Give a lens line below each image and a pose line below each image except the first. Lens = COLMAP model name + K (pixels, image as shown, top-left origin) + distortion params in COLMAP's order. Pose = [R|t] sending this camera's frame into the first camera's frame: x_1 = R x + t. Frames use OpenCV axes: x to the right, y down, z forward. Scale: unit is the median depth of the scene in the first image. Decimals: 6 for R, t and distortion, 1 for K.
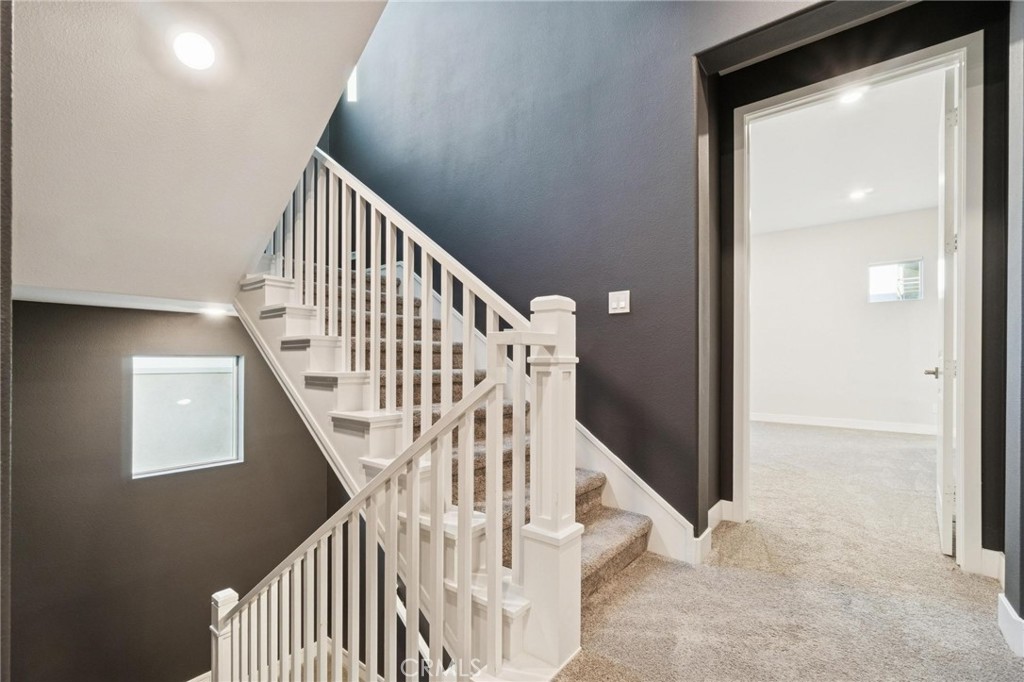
lens RADIAL K [[454.0, 0, 501.9], [0, 454.0, 353.7], [0, 0, 1]] dist [0.000771, 0.000615]
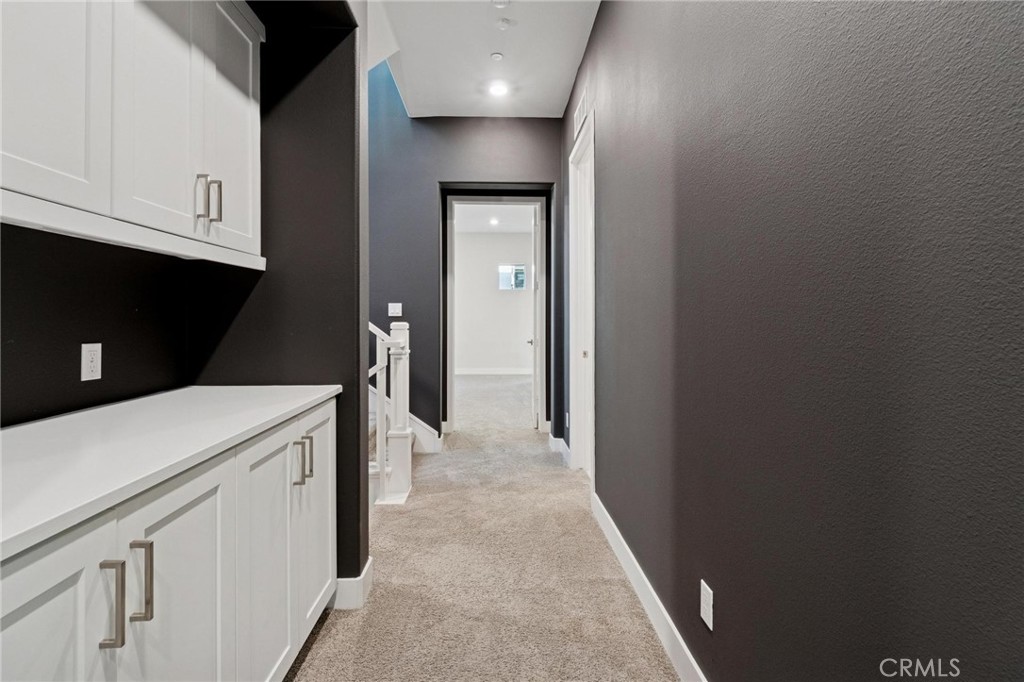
lens RADIAL K [[435.8, 0, 510.1], [0, 435.8, 317.6], [0, 0, 1]] dist [-0.000594, -0.000079]
pose [[0.755145, -0.000005, 0.655558, -0.502090], [0.001889, 0.999996, -0.002168, -0.085037], [-0.655555, 0.002875, 0.755142, -0.521068]]
